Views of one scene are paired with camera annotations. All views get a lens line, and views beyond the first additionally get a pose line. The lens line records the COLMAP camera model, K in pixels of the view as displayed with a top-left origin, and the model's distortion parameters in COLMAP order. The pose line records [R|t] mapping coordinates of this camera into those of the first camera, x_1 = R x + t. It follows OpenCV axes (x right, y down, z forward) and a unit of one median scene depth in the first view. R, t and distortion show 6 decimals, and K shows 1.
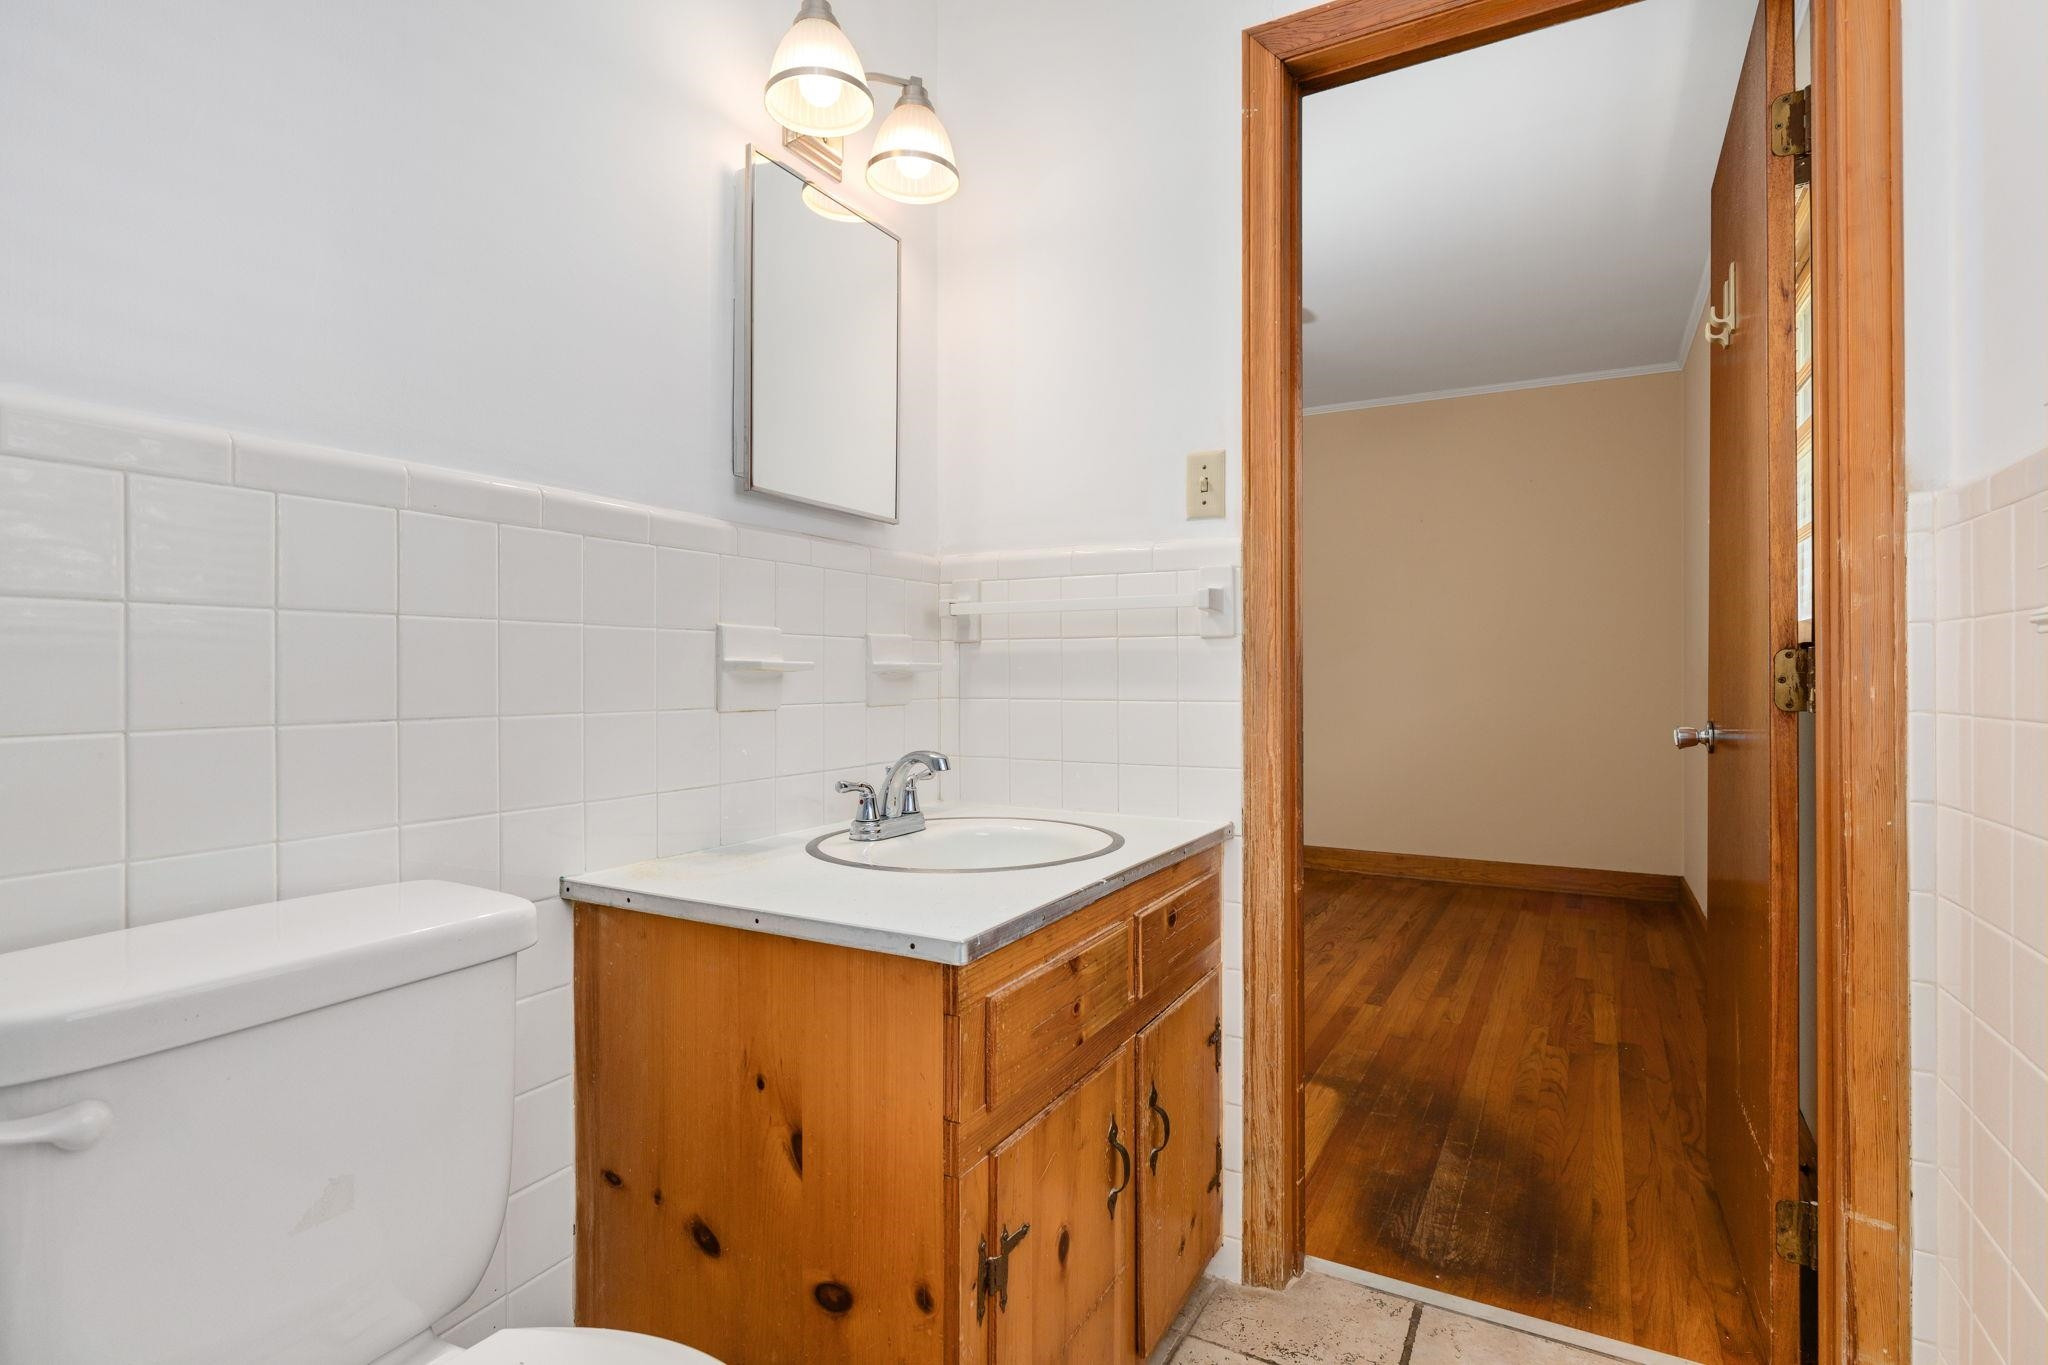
lens RADIAL K [[996.0, 0, 1042.7], [0, 996.0, 674.8], [0, 0, 1]] dist [-0.002575, -0.000556]
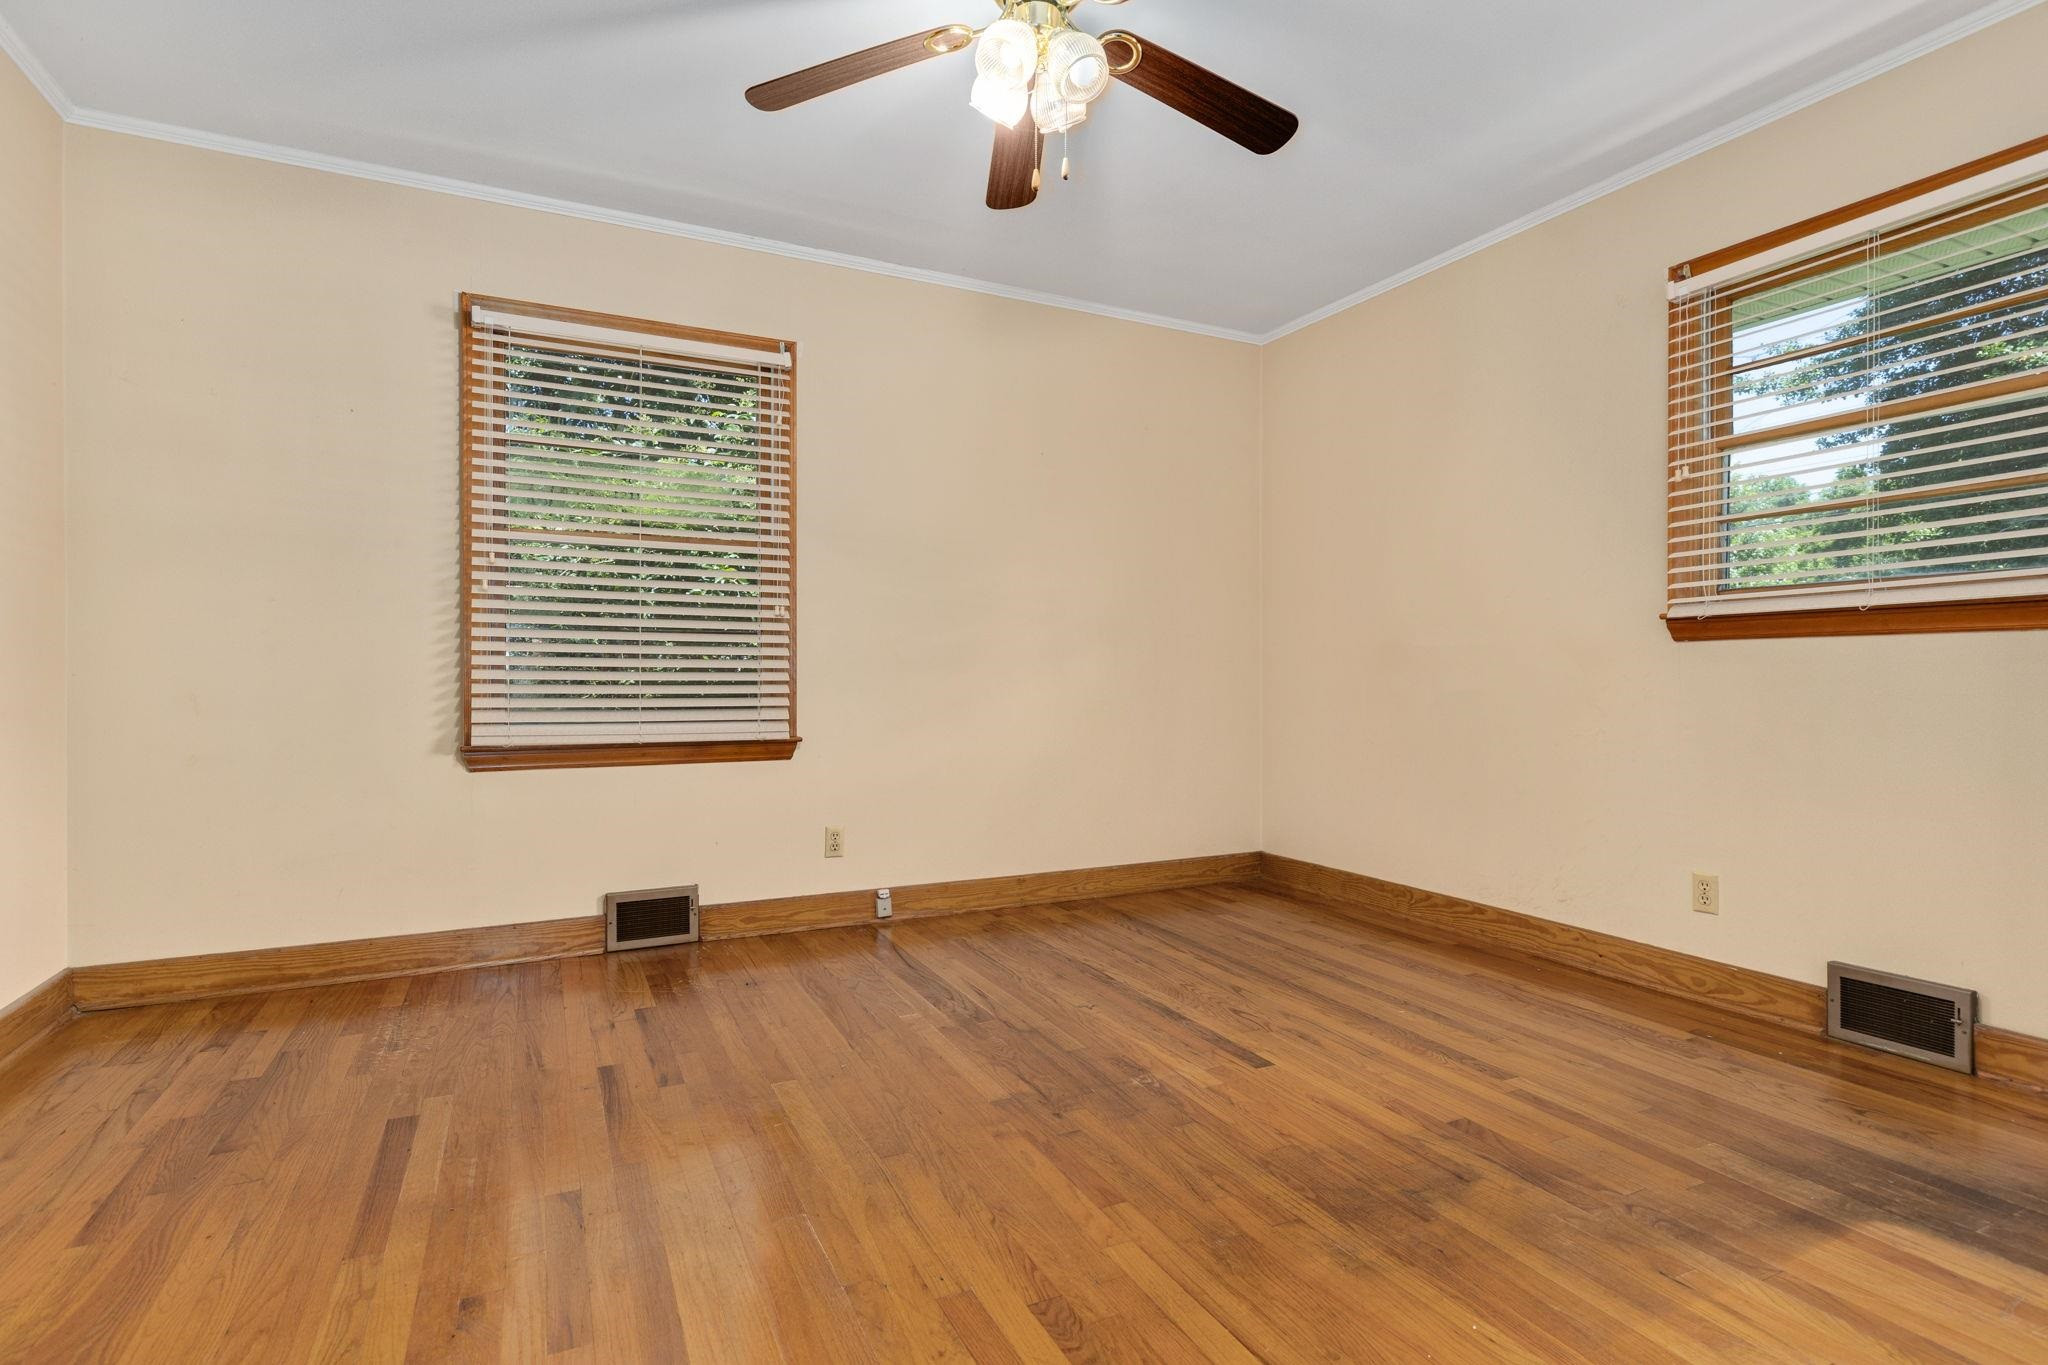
lens RADIAL K [[996.0, 0, 1045.3], [0, 996.0, 677.3], [0, 0, 1]] dist [-0.002575, -0.000556]
pose [[0.571164, 0.000795, 0.820835, -0.483107], [0.004875, 0.999979, -0.004361, 0.045769], [-0.820821, 0.006492, 0.571148, 0.926212]]
